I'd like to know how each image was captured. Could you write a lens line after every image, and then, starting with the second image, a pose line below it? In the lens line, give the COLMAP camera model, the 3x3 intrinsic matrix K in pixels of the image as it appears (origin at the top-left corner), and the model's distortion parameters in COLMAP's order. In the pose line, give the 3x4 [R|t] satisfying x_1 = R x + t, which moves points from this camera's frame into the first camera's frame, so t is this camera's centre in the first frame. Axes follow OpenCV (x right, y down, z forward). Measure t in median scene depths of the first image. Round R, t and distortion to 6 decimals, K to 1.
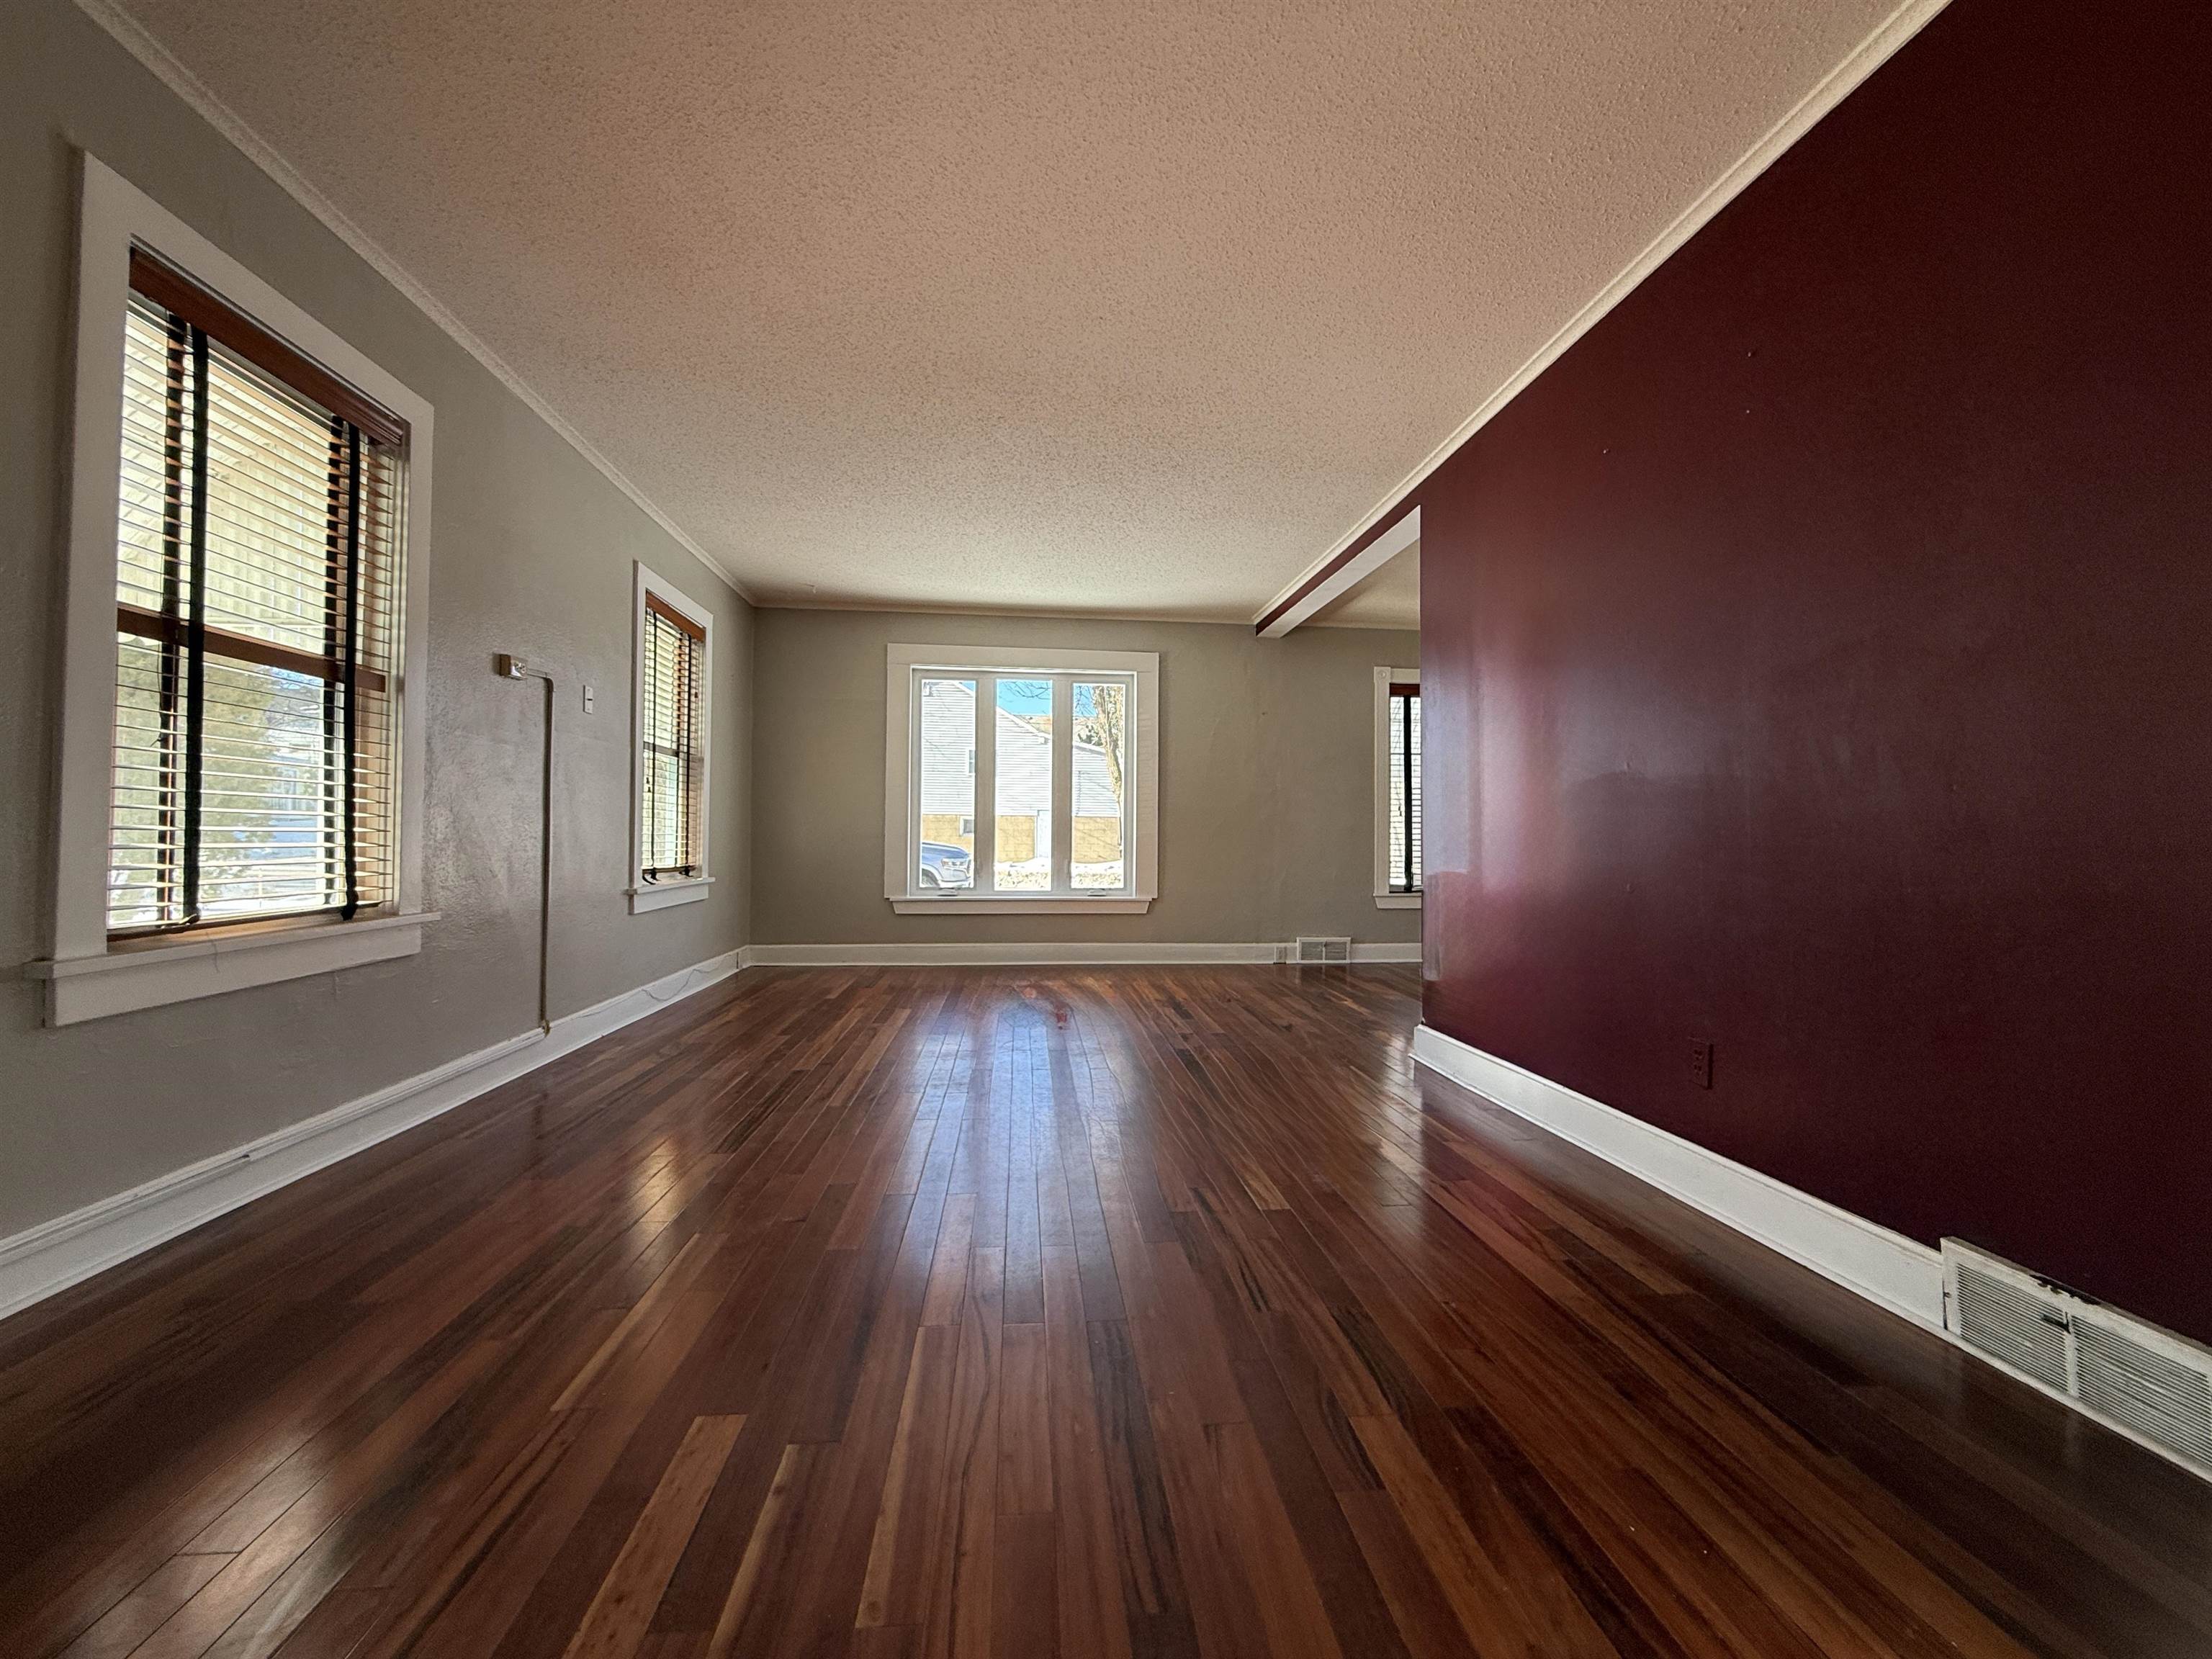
lens RADIAL K [[886.7, 0, 1106.0], [0, 886.7, 829.5], [0, 0, 1]] dist [0.012441, -0.000025]
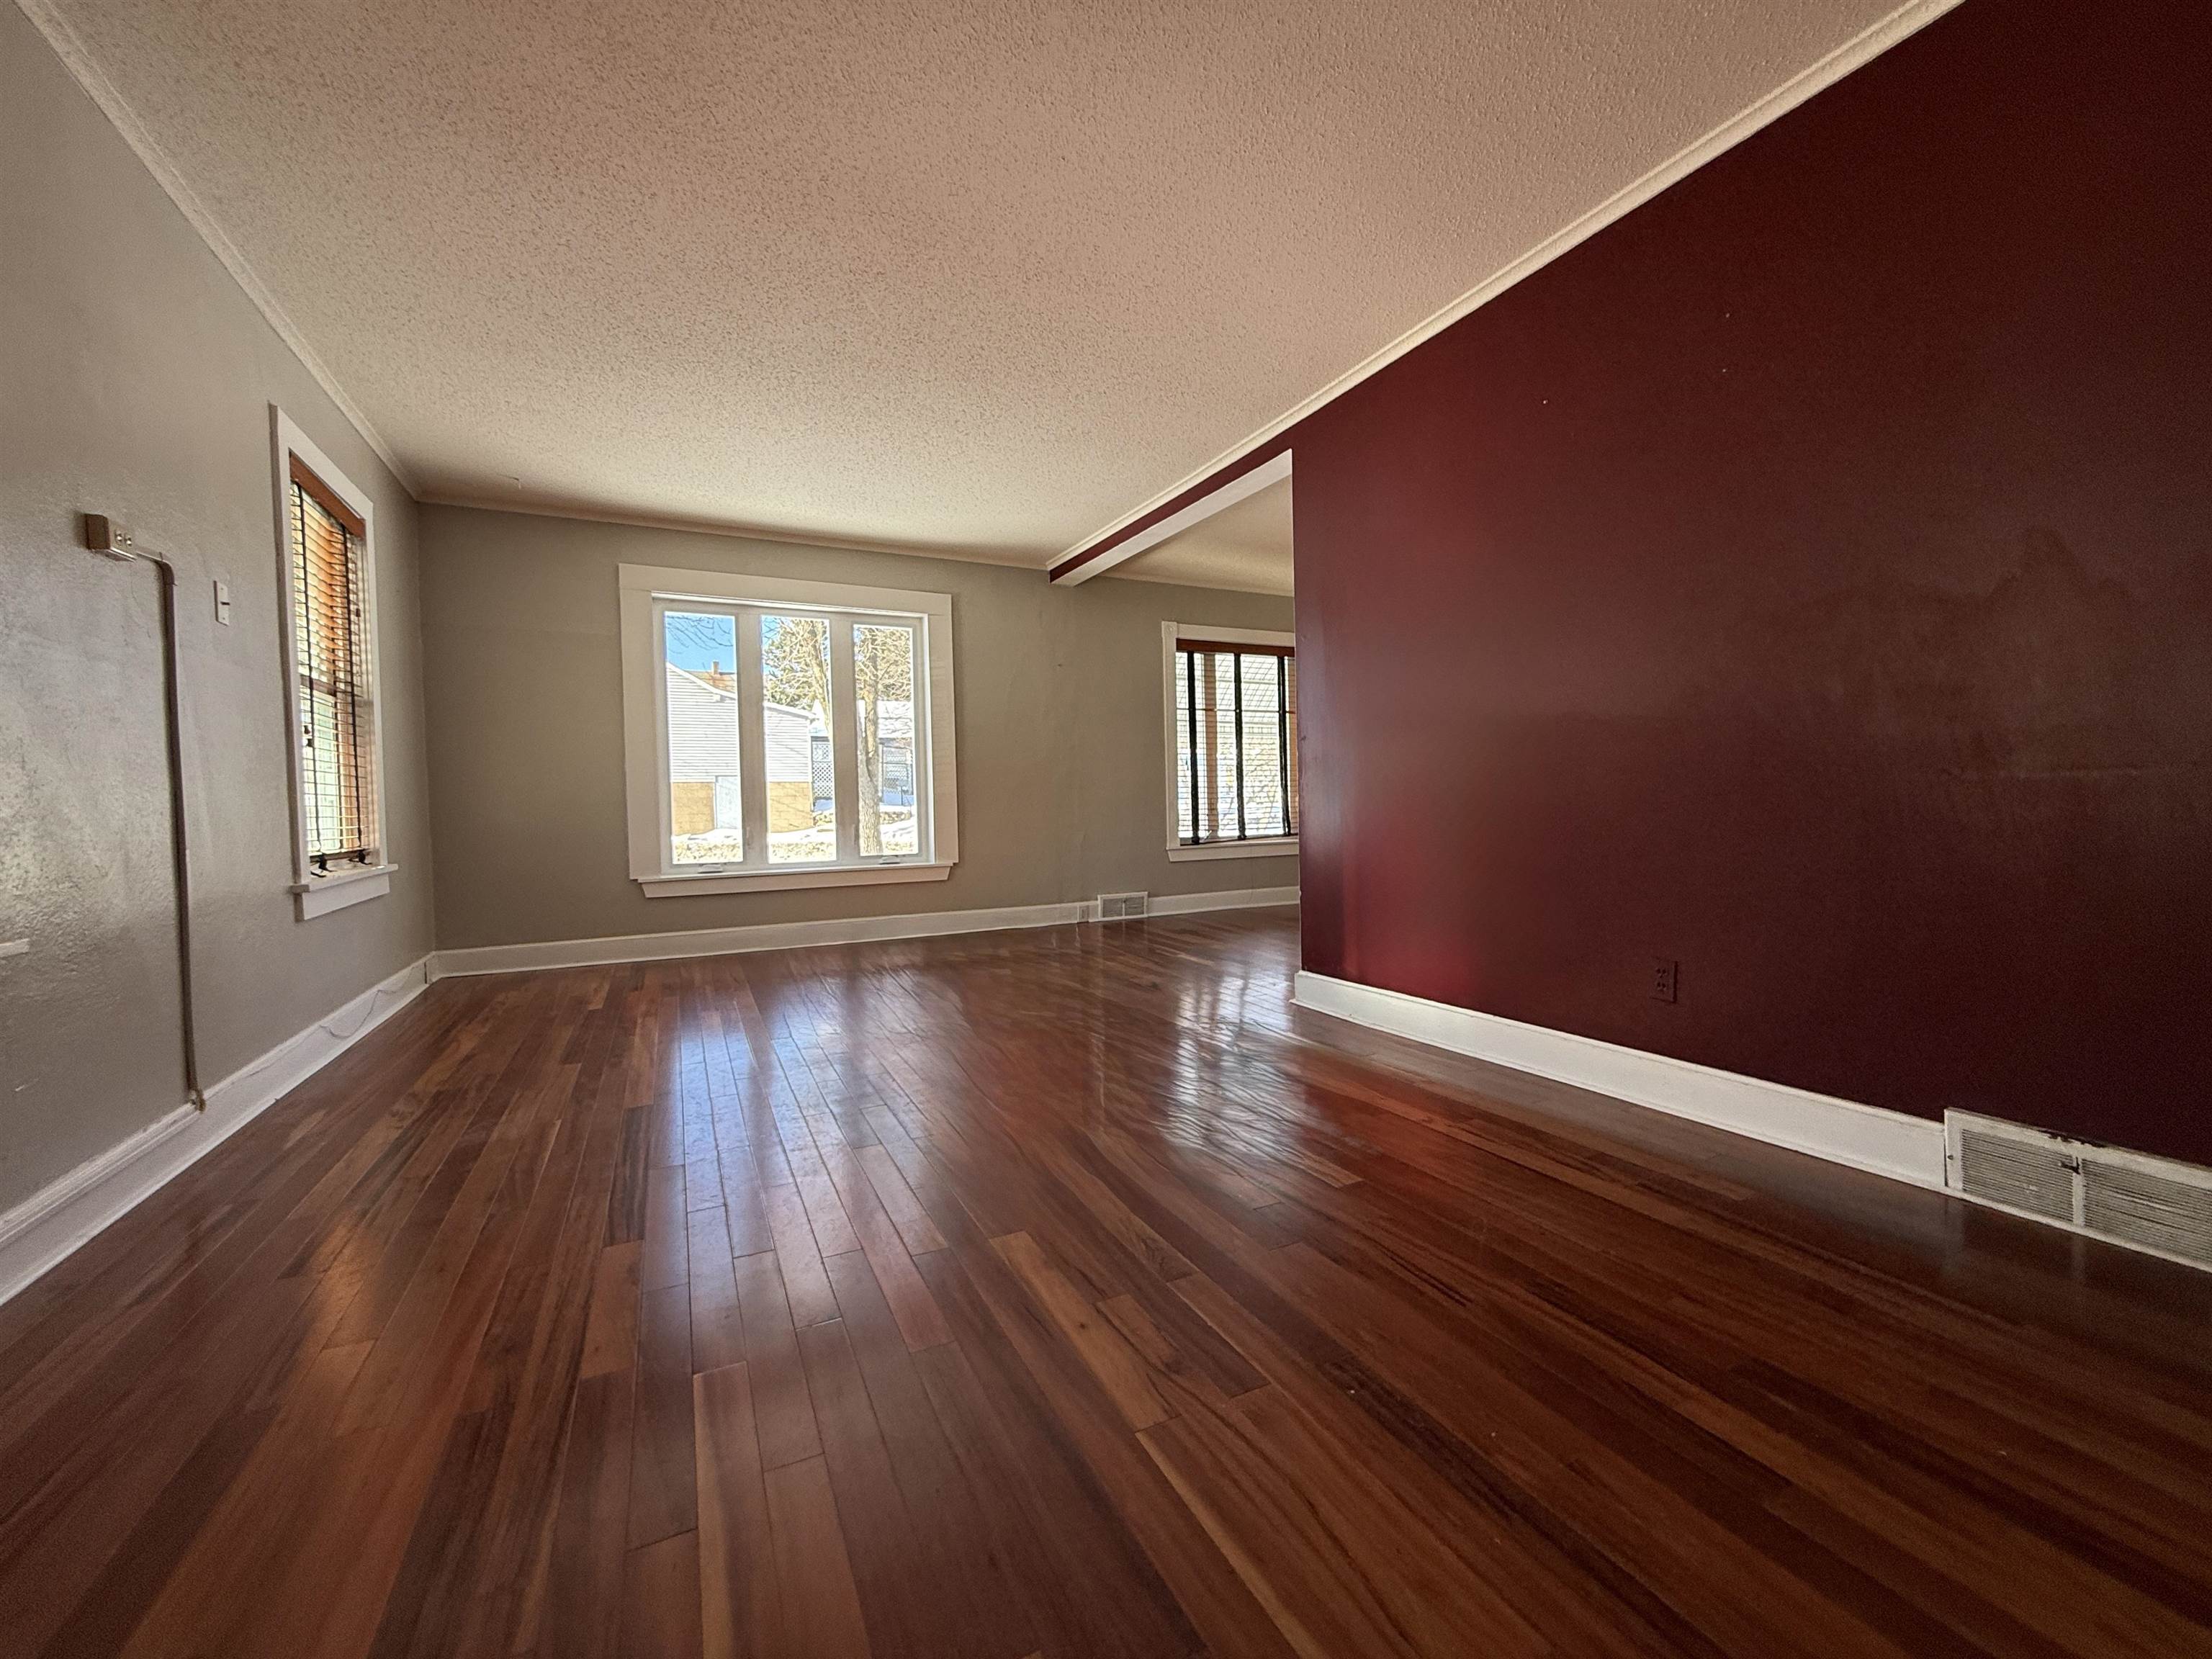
lens RADIAL K [[885.0, 0, 1106.0], [0, 885.0, 829.5], [0, 0, 1]] dist [0.007086, -0.000214]
pose [[0.935190, -0.038342, 0.352064, -0.156281], [0.023715, 0.998671, 0.045765, 0.005619], [-0.353351, -0.034450, 0.934856, 0.107456]]
